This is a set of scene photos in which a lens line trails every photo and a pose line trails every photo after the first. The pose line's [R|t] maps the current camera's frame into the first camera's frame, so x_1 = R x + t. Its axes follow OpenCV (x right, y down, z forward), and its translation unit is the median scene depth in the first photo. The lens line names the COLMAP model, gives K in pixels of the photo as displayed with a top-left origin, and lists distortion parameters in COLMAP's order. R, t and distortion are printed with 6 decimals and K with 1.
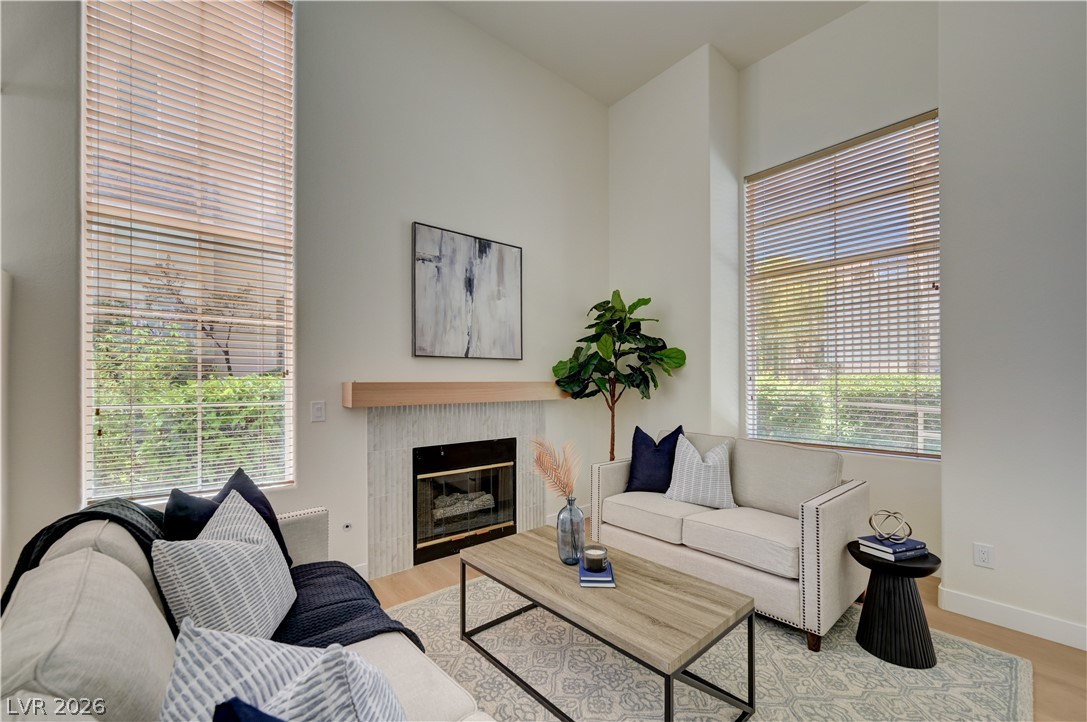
lens RADIAL K [[446.4, 0, 549.0], [0, 446.4, 378.7], [0, 0, 1]] dist [-0.000480, -0.000010]
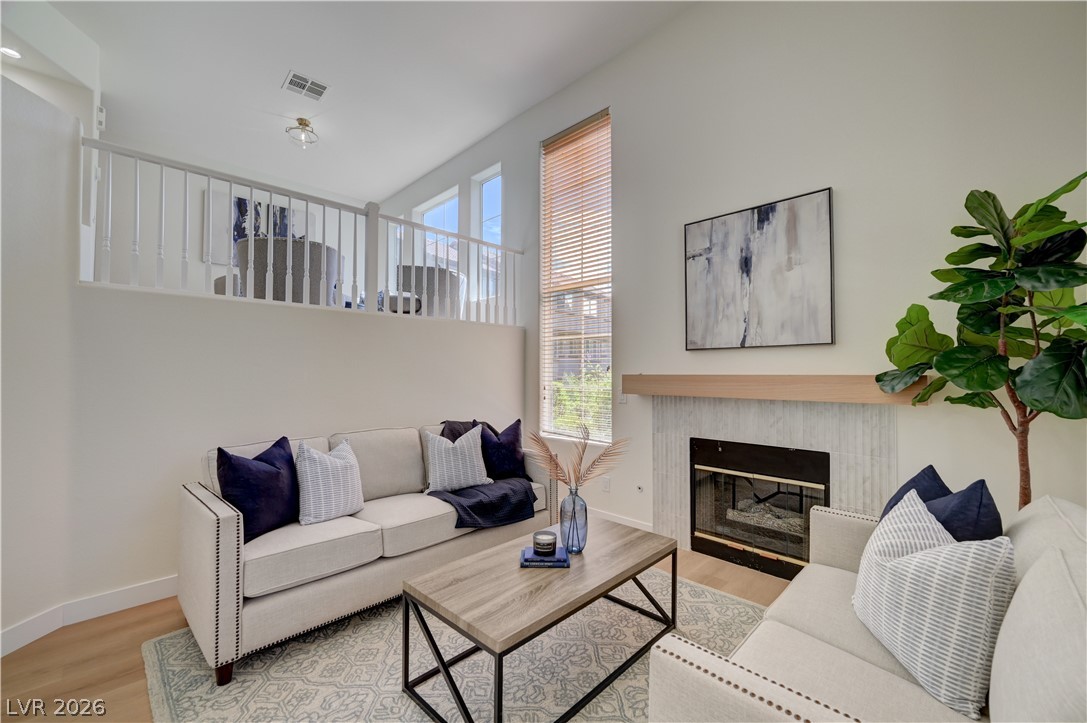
lens RADIAL K [[446.4, 0, 543.4], [0, 446.4, 361.9], [0, 0, 1]] dist [-0.000480, -0.000010]
pose [[0.069461, -0.023830, -0.997300, 0.701007], [0.003581, 0.999714, -0.023638, 0.001342], [0.997578, -0.001929, 0.069527, 0.561255]]
